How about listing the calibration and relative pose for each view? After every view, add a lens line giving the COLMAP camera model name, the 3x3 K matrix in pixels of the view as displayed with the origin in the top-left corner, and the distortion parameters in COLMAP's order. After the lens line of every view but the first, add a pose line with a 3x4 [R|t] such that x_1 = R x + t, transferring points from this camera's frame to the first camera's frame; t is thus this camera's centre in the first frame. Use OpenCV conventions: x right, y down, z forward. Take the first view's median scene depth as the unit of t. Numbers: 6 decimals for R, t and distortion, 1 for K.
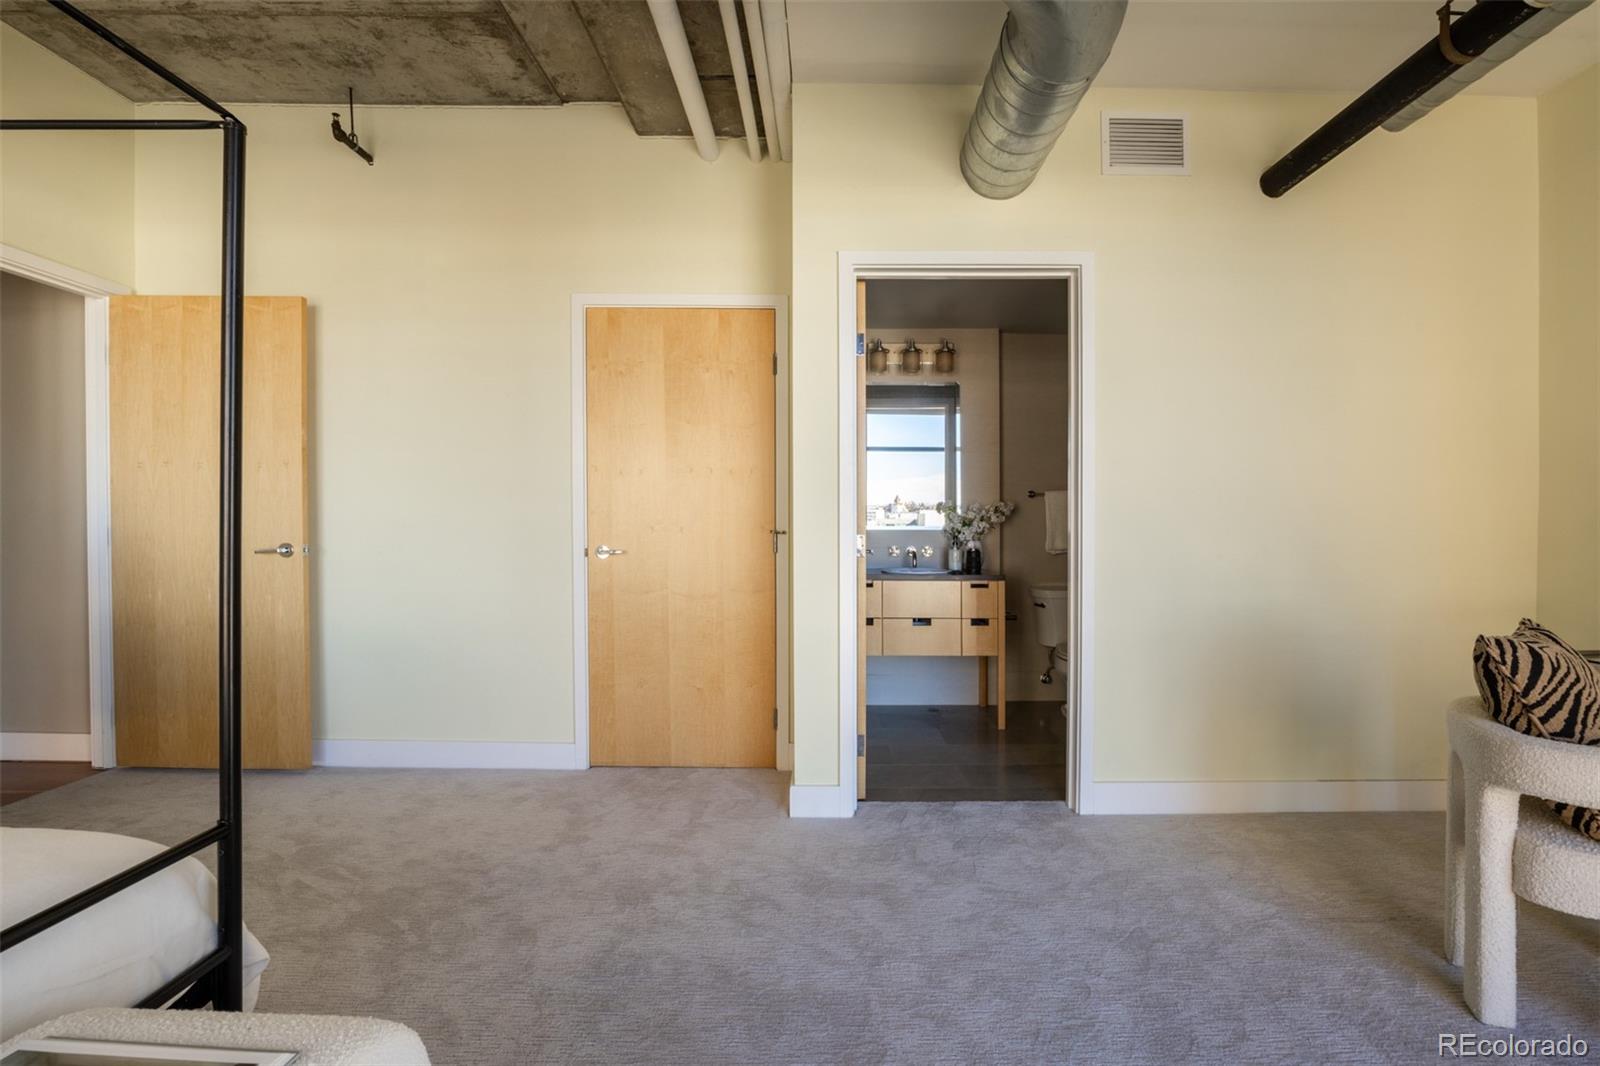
lens RADIAL K [[743.3, 0, 800.0], [0, 743.3, 533.0], [0, 0, 1]] dist [-0.020436, -0.000354]
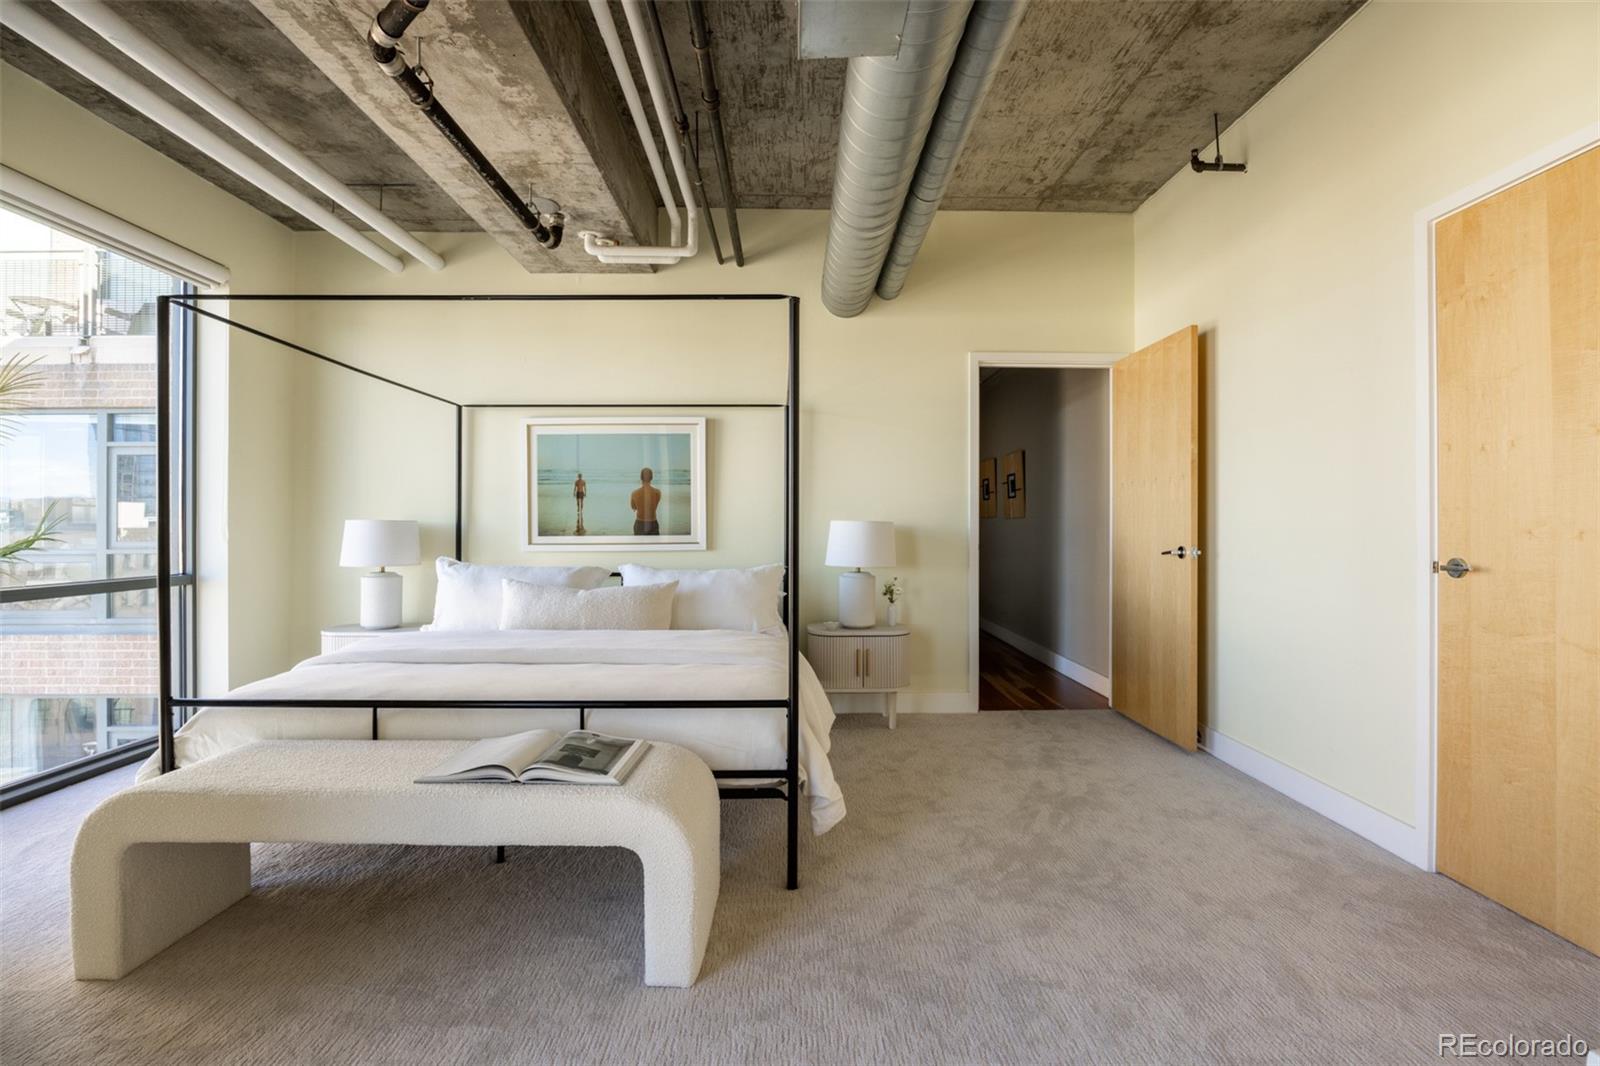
lens RADIAL K [[692.1, 0, 800.0], [0, 692.1, 533.0], [0, 0, 1]] dist [-0.023635, -0.000039]
pose [[0.042827, -0.000777, -0.999082, 0.402972], [-0.006523, 0.999978, -0.001058, -0.002180], [0.999061, 0.006562, 0.042821, 0.440634]]
